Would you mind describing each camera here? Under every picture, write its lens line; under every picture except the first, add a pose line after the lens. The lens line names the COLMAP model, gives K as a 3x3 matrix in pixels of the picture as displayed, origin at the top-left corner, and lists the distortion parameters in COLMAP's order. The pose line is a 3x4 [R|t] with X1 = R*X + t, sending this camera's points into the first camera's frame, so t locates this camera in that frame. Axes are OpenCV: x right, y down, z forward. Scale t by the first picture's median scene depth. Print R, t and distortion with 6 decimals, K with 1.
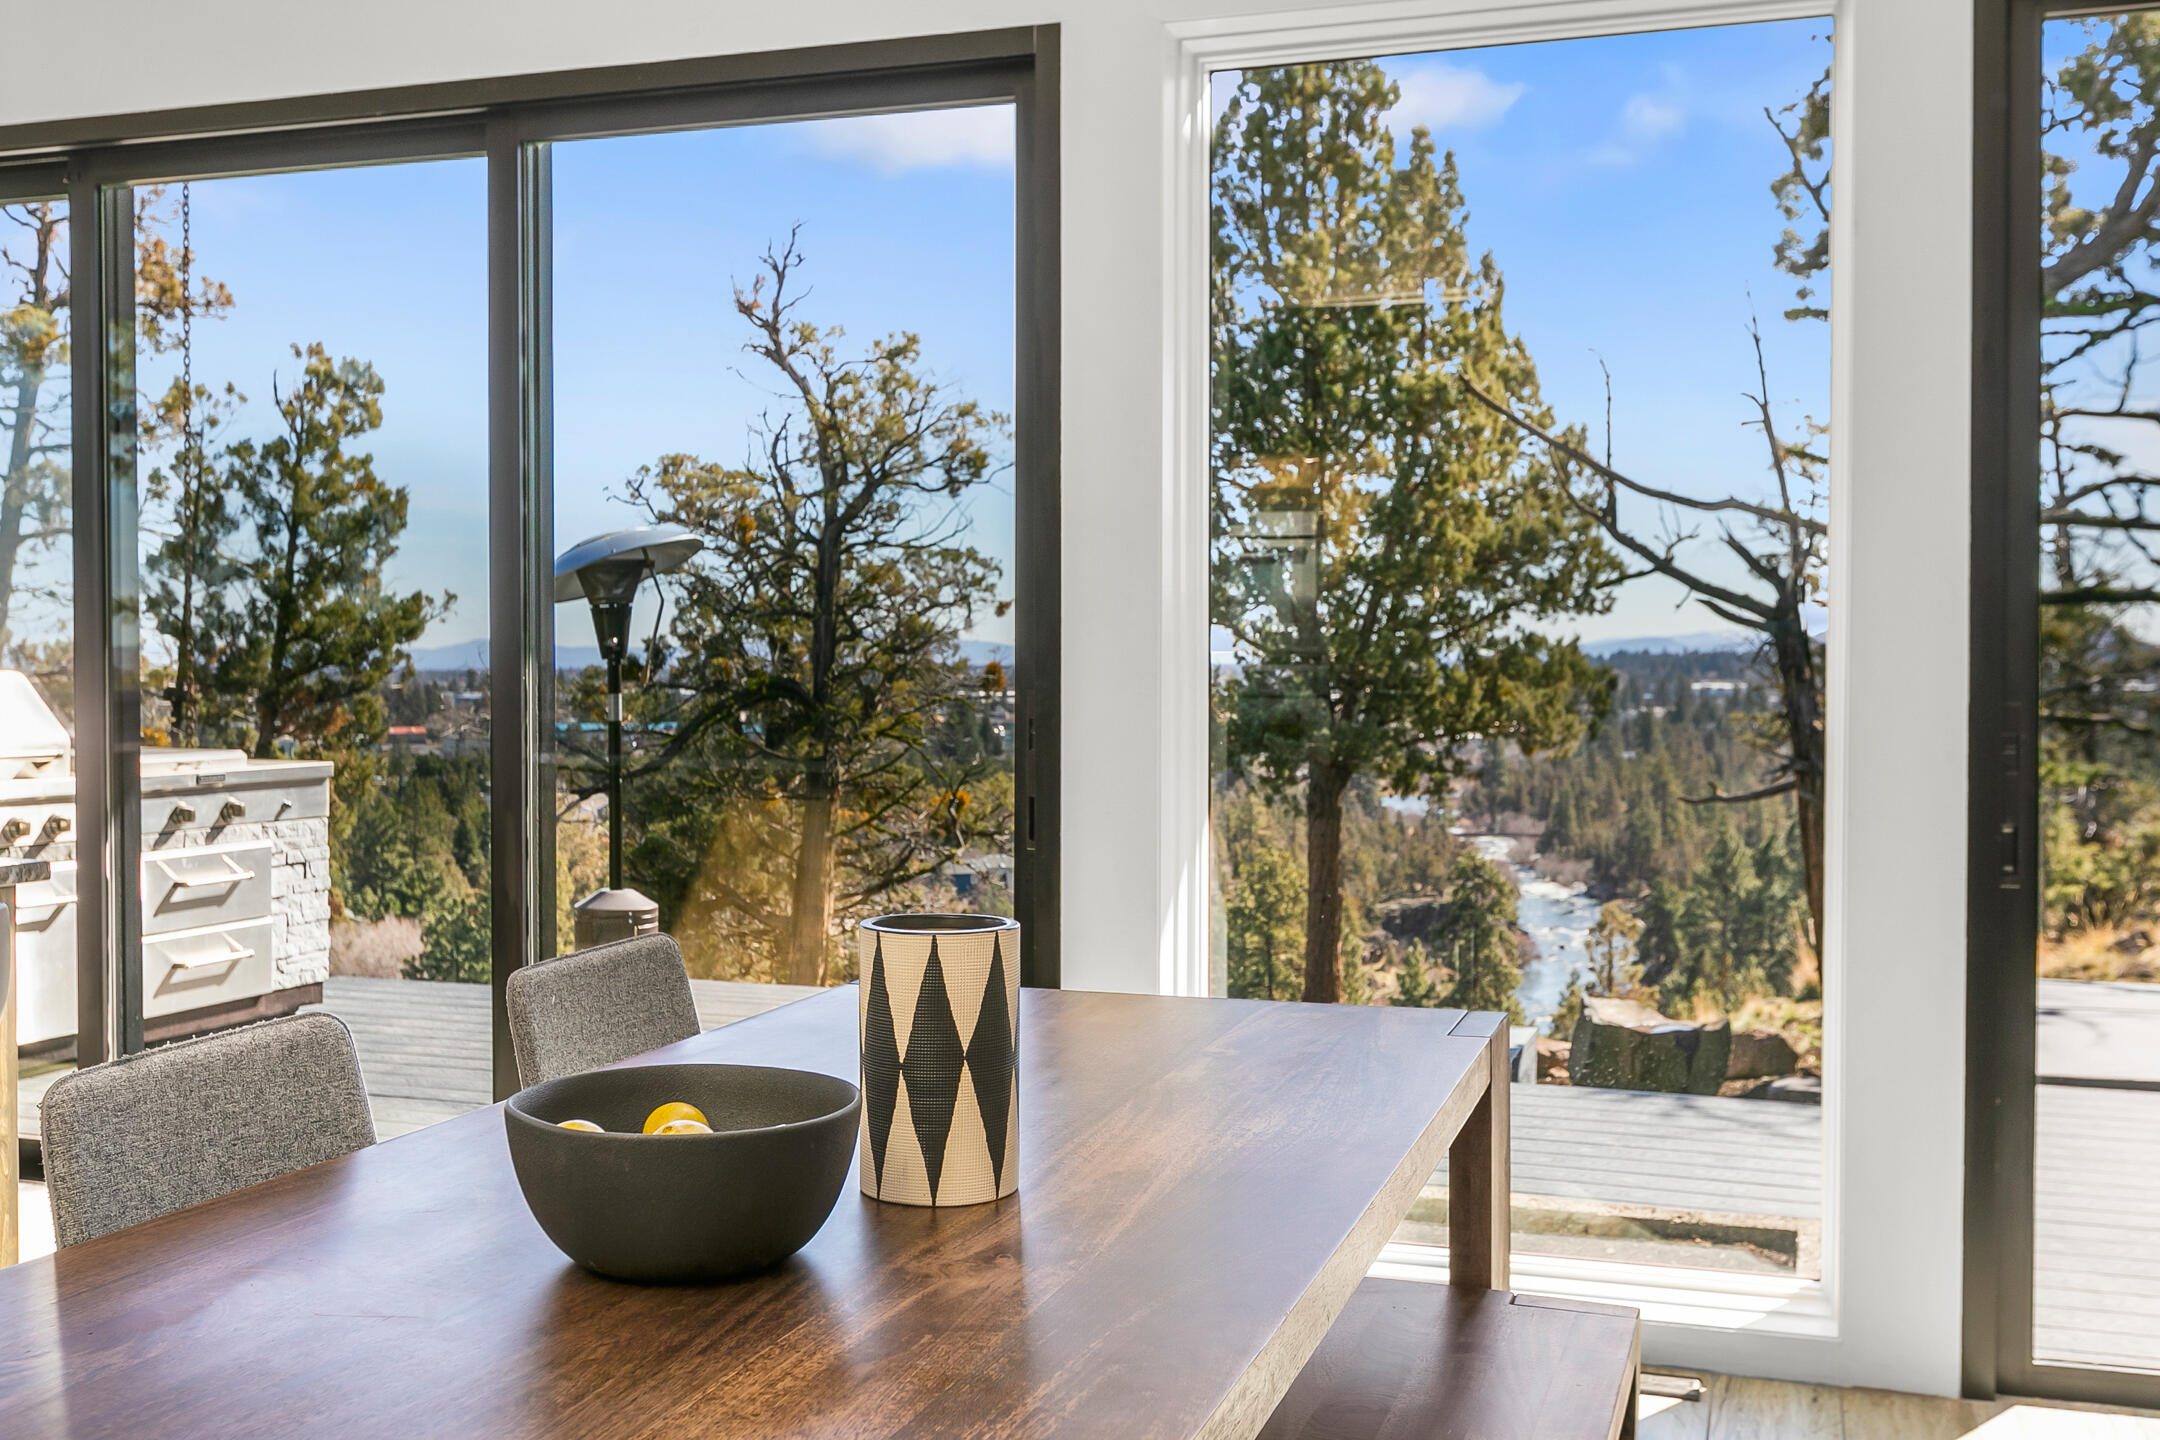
lens RADIAL K [[2133.0, 0, 1083.3], [0, 2133.0, 715.2], [0, 0, 1]] dist [-0.016449, 0.000000]
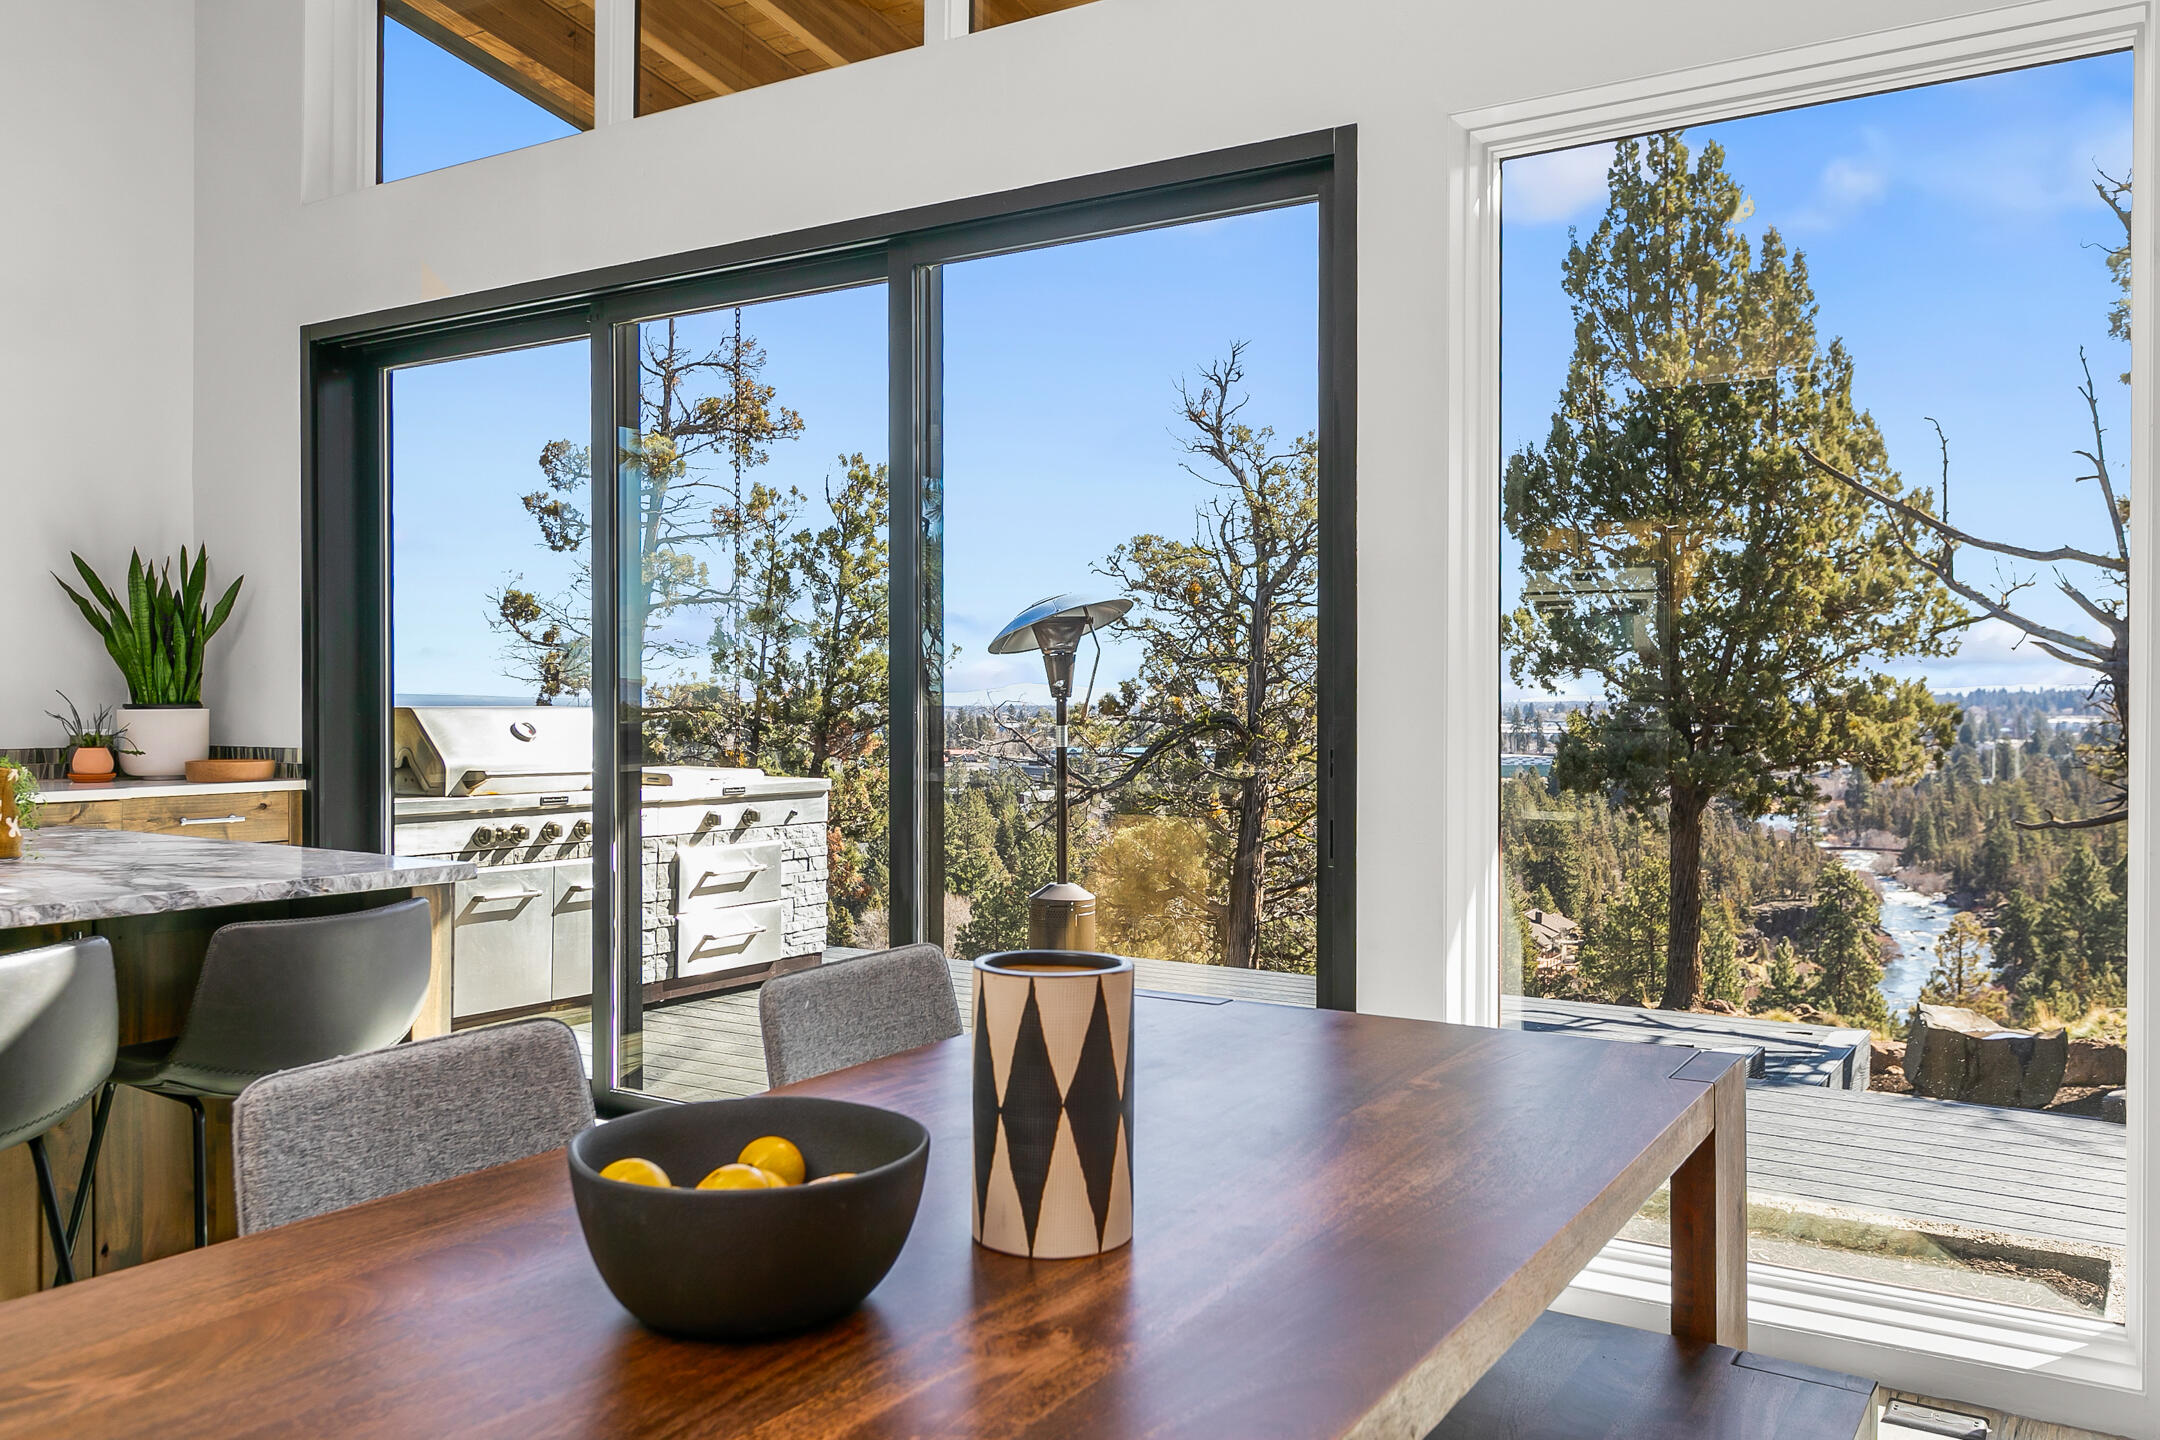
lens RADIAL K [[1688.2, 0, 1078.0], [0, 1688.2, 714.8], [0, 0, 1]] dist [0.004155, -0.010977]
pose [[0.970263, 0.001677, -0.242047, 0.019333], [-0.005605, 0.999864, -0.015538, -0.000717], [0.241988, 0.016433, 0.970140, 0.035895]]
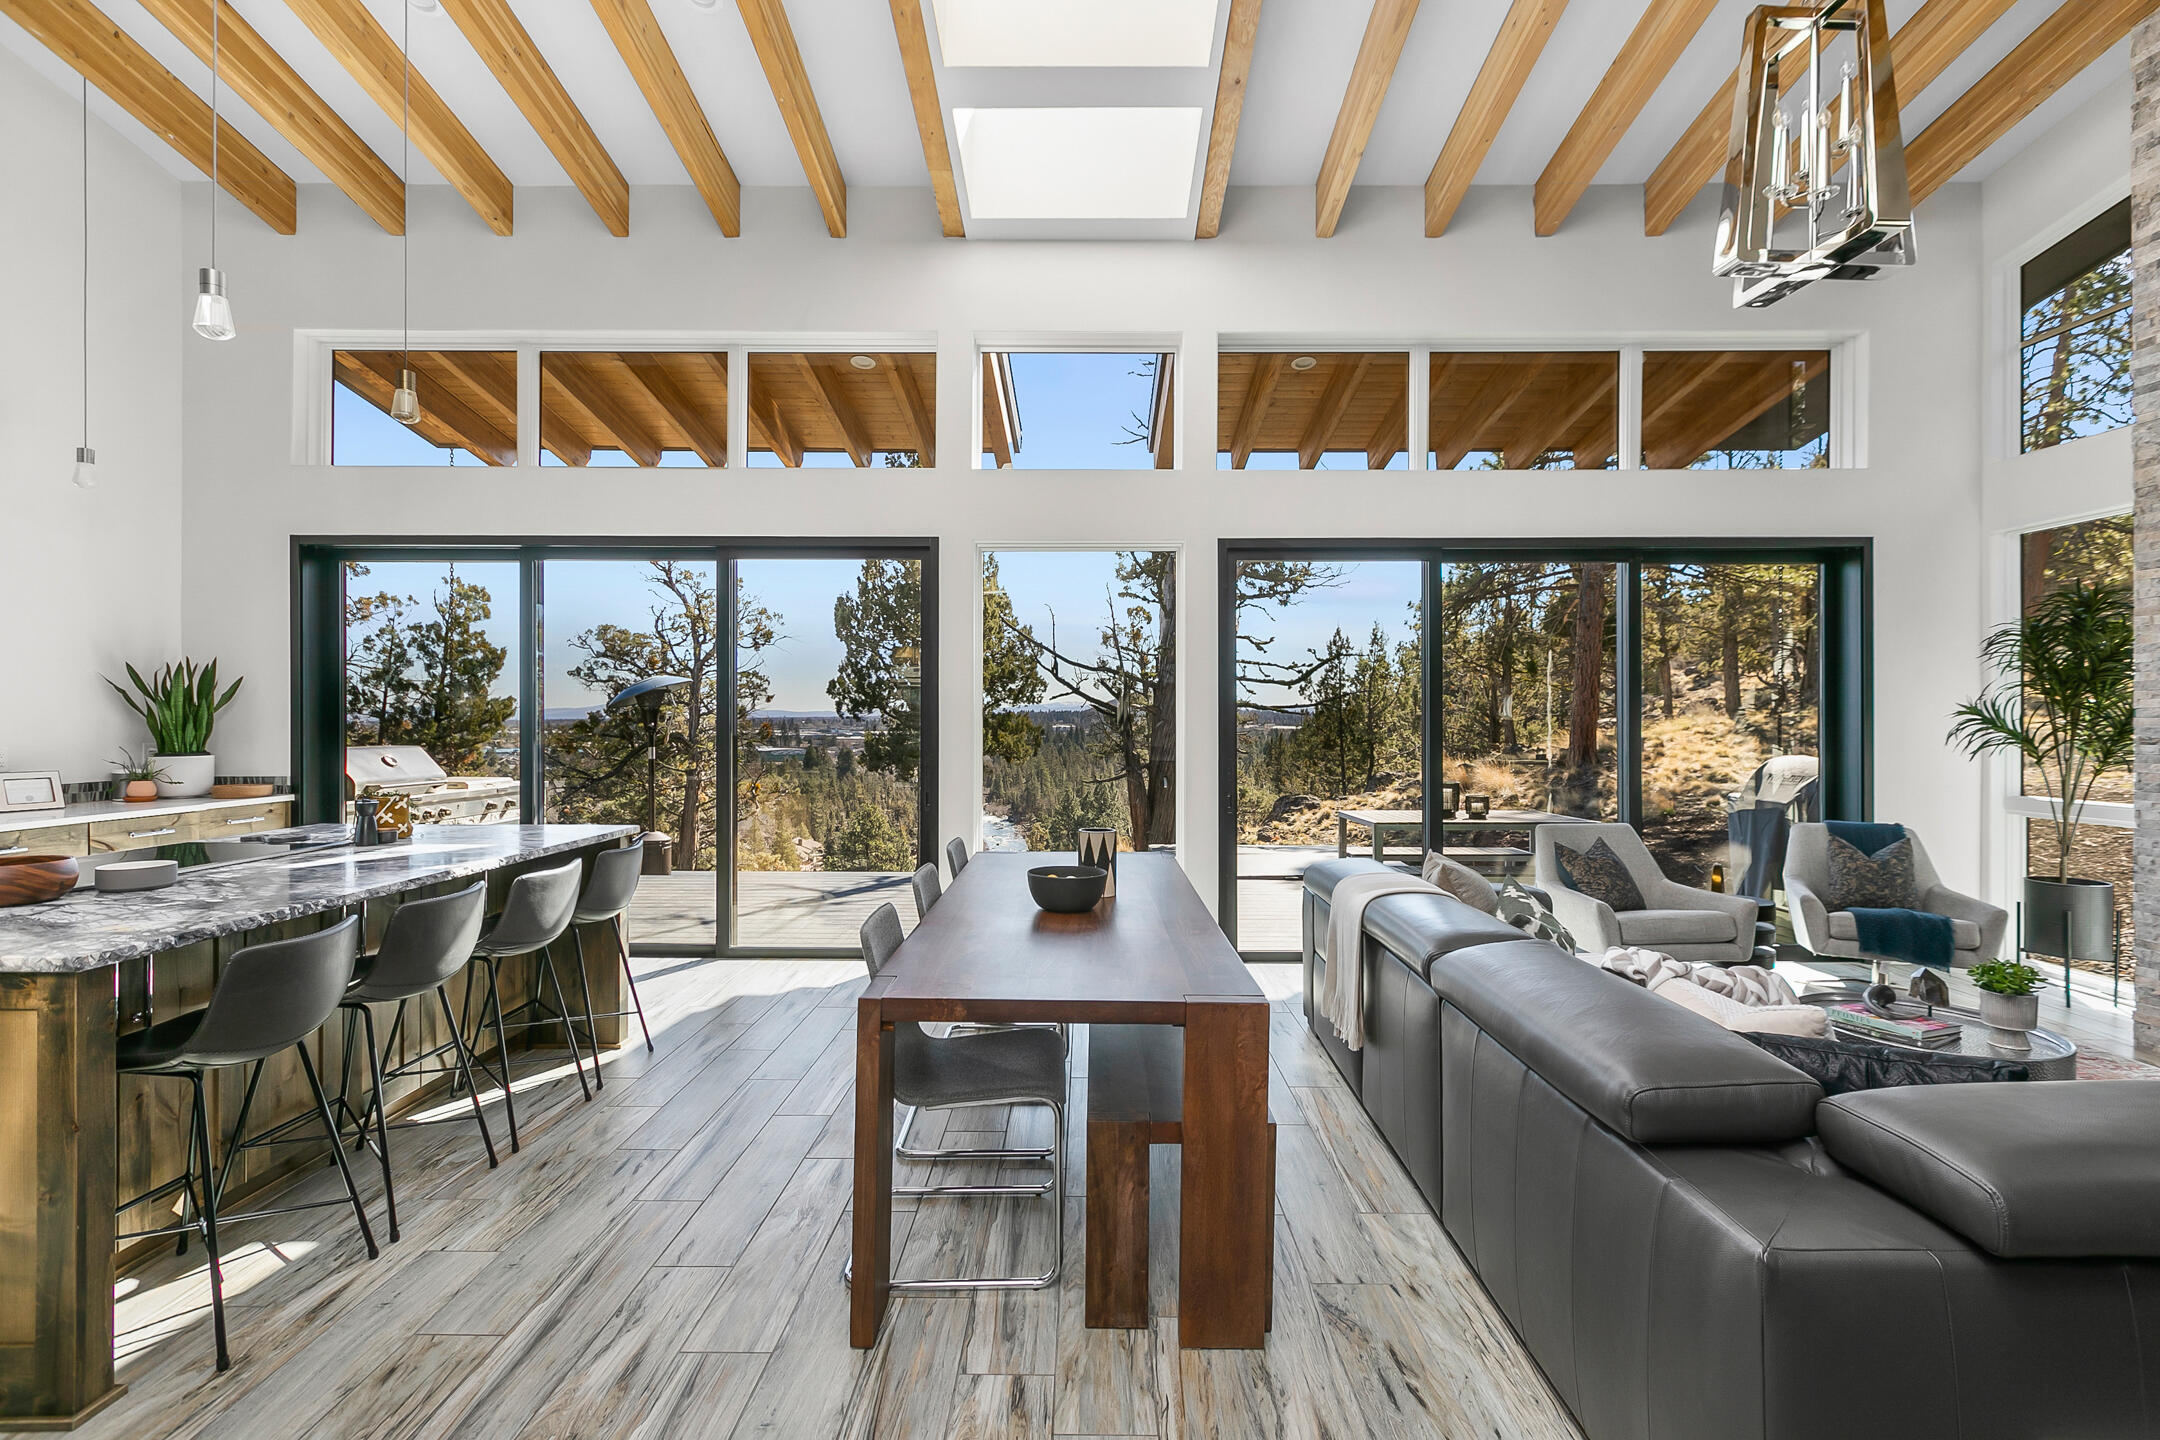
lens RADIAL K [[1004.5, 0, 1077.5], [0, 1004.5, 715.2], [0, 0, 1]] dist [0.020882, 0.000574]
pose [[0.952406, -0.001706, 0.304827, -0.081564], [0.008750, 0.999725, -0.021744, -0.012114], [-0.304706, 0.023376, 0.952160, -0.132670]]
